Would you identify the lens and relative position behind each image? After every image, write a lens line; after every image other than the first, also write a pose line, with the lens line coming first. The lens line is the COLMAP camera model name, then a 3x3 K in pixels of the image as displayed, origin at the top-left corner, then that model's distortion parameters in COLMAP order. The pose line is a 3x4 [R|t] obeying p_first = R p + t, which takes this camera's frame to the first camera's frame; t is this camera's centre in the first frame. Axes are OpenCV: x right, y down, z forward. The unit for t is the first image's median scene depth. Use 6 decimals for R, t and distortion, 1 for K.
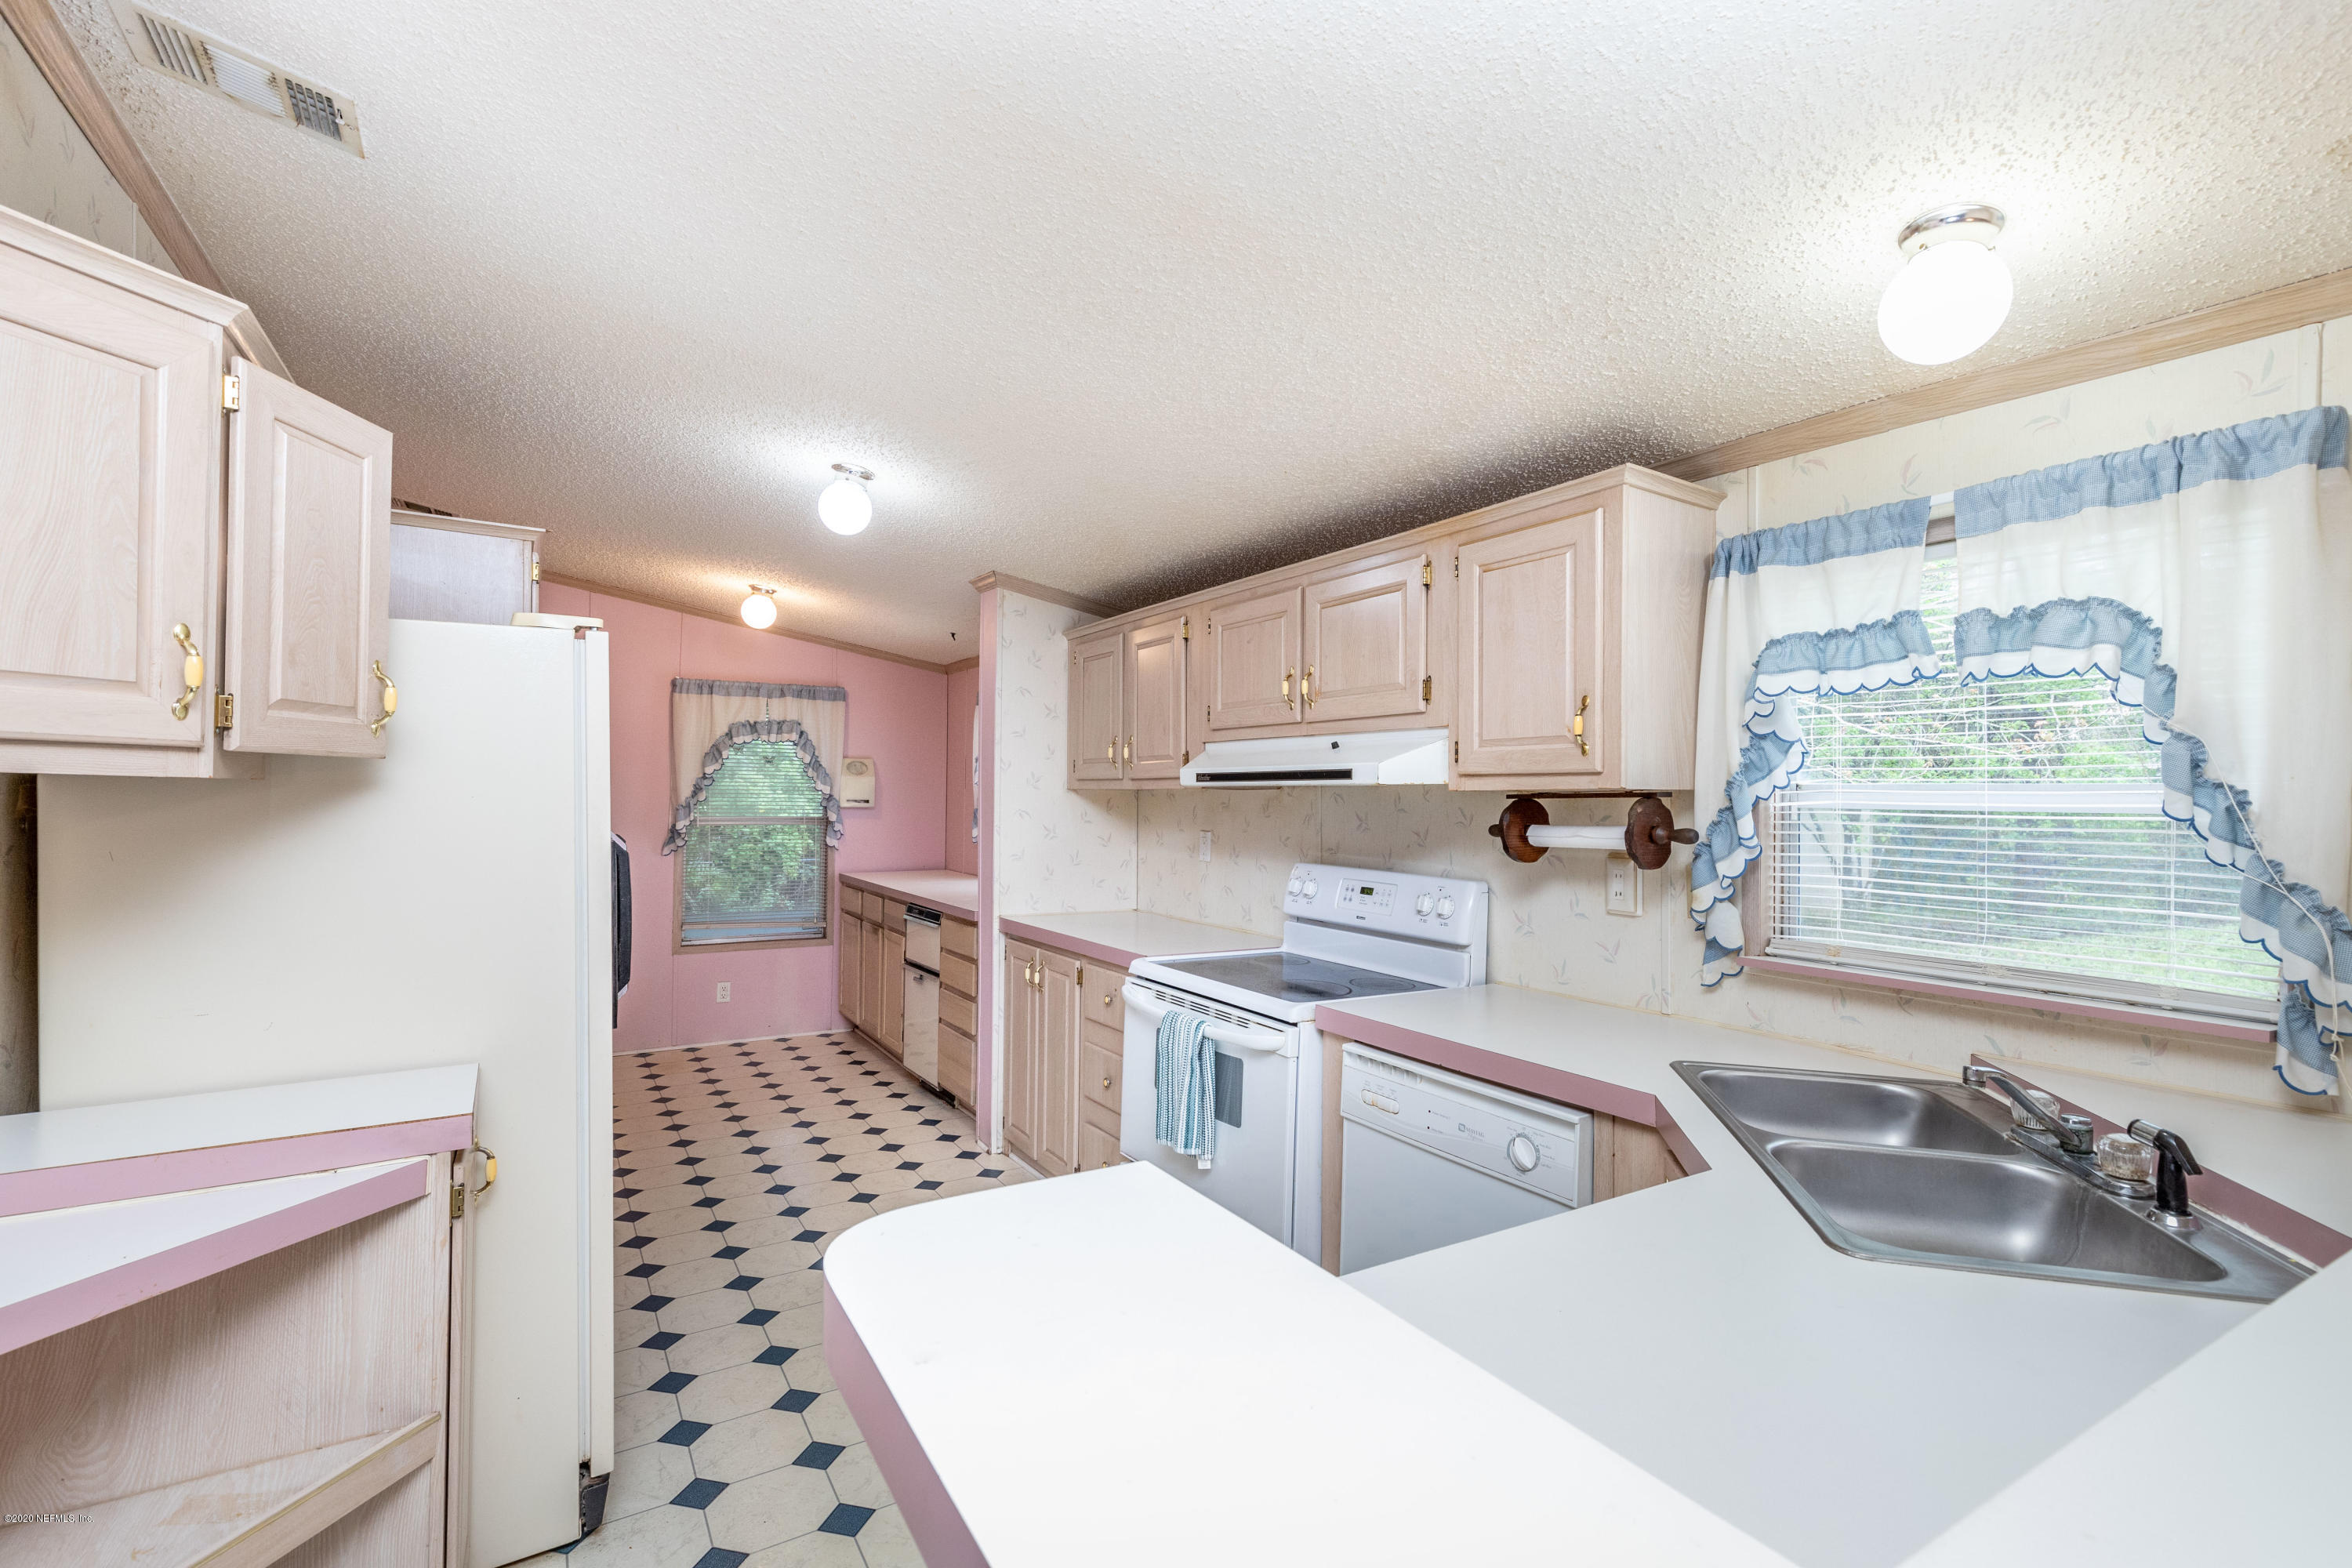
lens RADIAL K [[1065.3, 0, 1184.4], [0, 1065.3, 787.8], [0, 0, 1]] dist [0.007145, -0.000667]
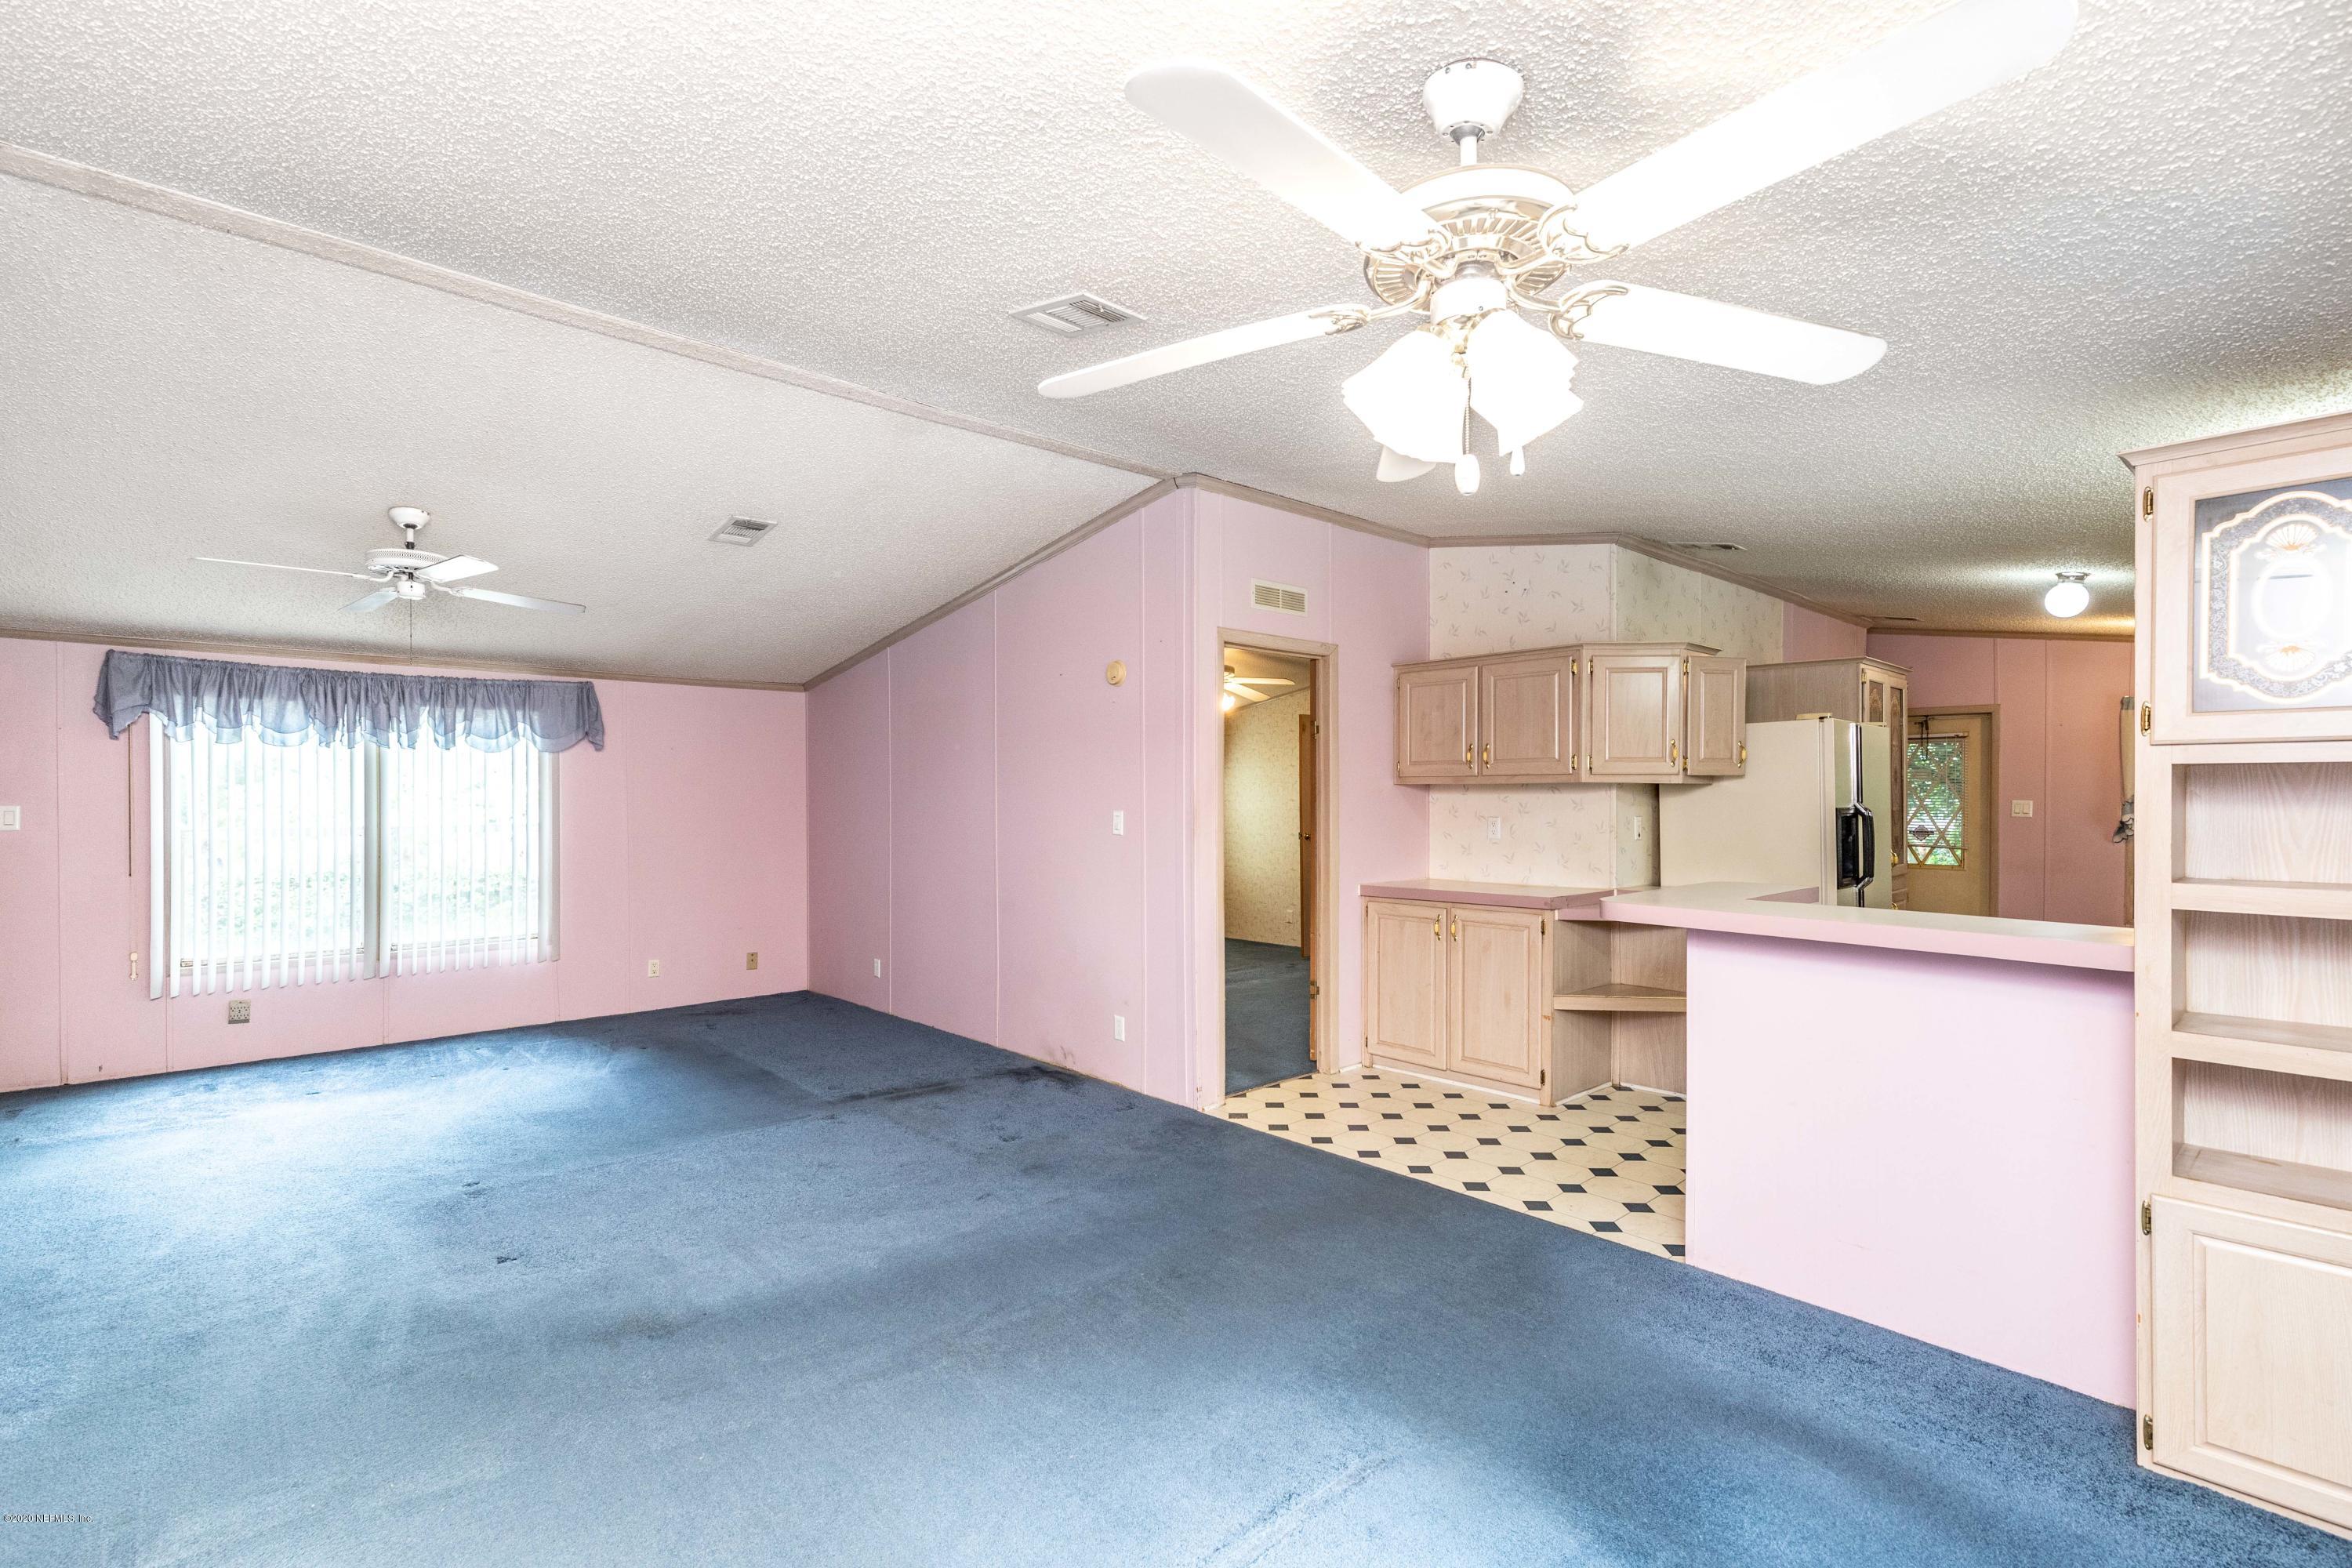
lens RADIAL K [[1065.3, 0, 1184.1], [0, 1065.3, 796.9], [0, 0, 1]] dist [0.007145, -0.000667]
pose [[0.198524, -0.007402, -0.980068, 1.155854], [0.007179, 0.999956, -0.006098, 0.023208], [0.980070, -0.005826, 0.198568, -0.671249]]
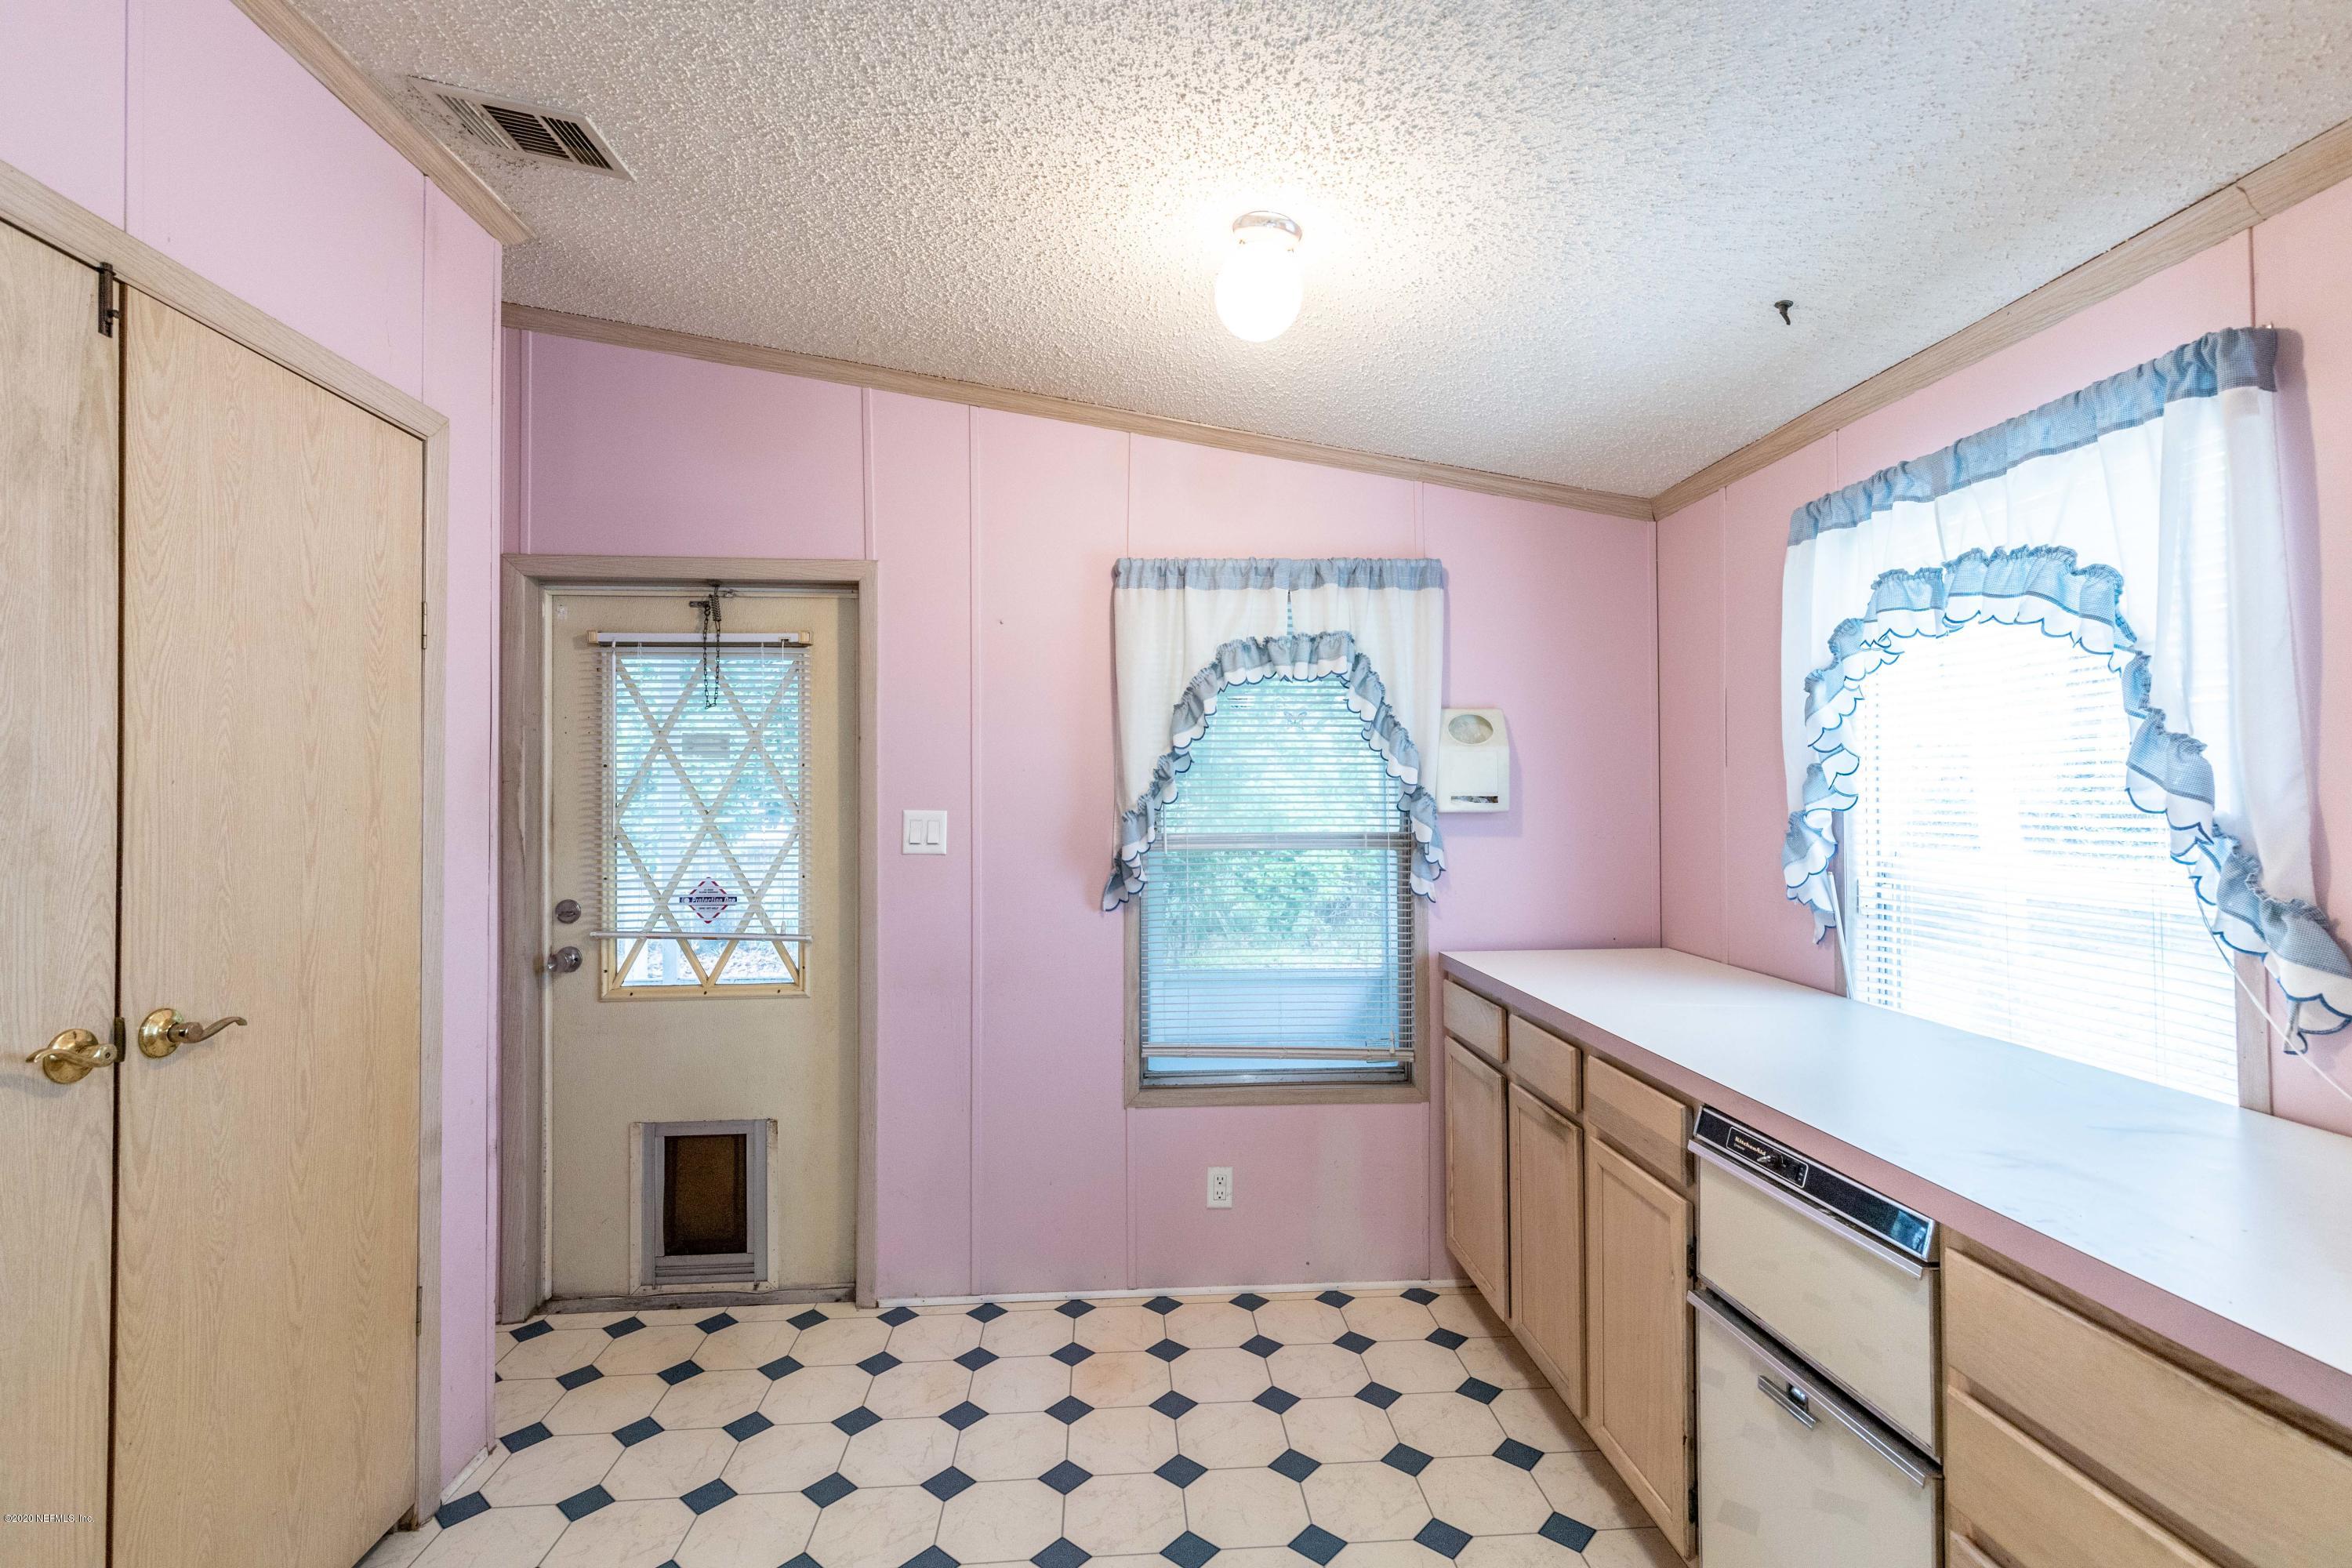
lens RADIAL K [[1065.3, 0, 1180.4], [0, 1065.3, 792.2], [0, 0, 1]] dist [0.007145, -0.000667]
pose [[0.882386, -0.020708, -0.470071, -0.490763], [0.019465, 0.999782, -0.007504, 0.025874], [0.470124, -0.002528, 0.882597, 1.290314]]
